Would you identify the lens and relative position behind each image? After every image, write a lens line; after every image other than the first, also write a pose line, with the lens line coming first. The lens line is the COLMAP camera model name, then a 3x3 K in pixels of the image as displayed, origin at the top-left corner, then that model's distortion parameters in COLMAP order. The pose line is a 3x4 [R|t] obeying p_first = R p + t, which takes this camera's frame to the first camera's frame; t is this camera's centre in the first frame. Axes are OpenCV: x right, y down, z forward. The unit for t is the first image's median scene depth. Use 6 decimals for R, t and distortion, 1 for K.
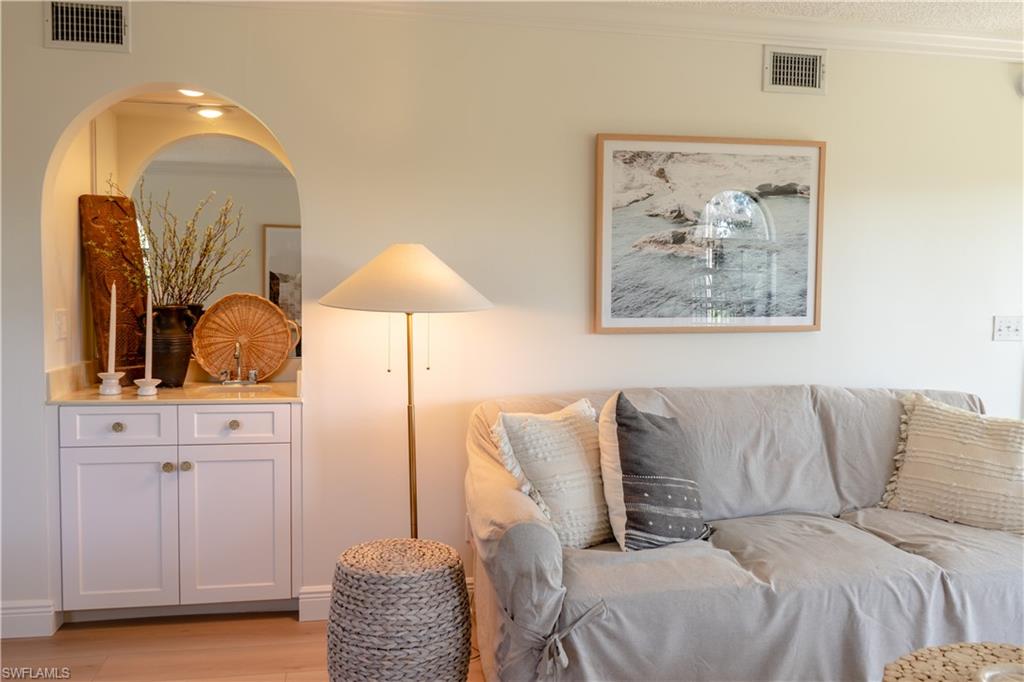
lens RADIAL K [[844.9, 0, 512.0], [0, 844.9, 341.0], [0, 0, 1]] dist [-0.009438, 0.010390]
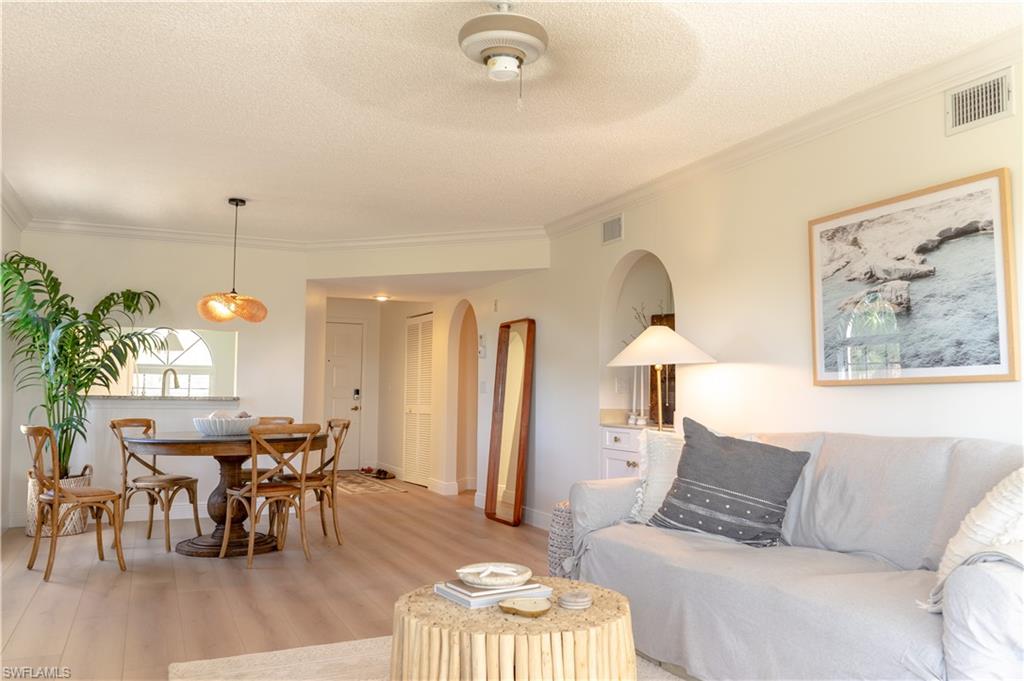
lens RADIAL K [[811.1, 0, 512.0], [0, 811.1, 340.5], [0, 0, 1]] dist [-0.006874, -0.006086]
pose [[0.230456, -0.075803, -0.970126, 1.106461], [-0.068044, 0.993265, -0.093775, 0.063224], [0.970701, 0.087622, 0.223746, 0.330548]]
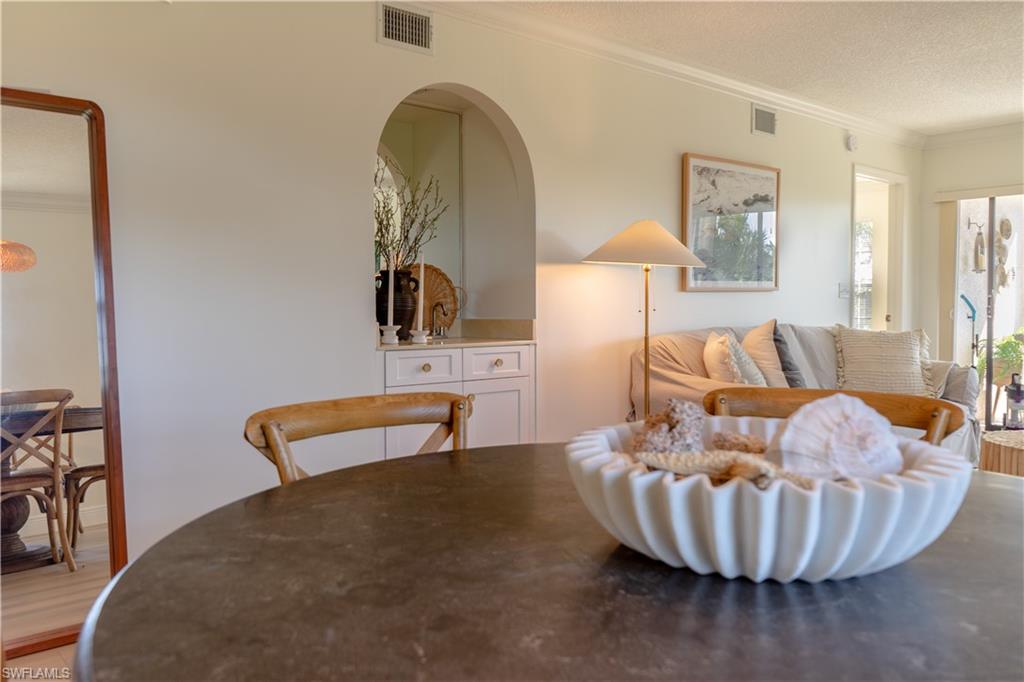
lens RADIAL K [[828.8, 0, 512.0], [0, 828.8, 341.0], [0, 0, 1]] dist [-0.007401, 0.002193]
pose [[0.862756, -0.036041, 0.504335, -0.869269], [0.044786, 0.998983, -0.005226, 0.069595], [-0.503634, 0.027096, 0.863492, -0.065065]]
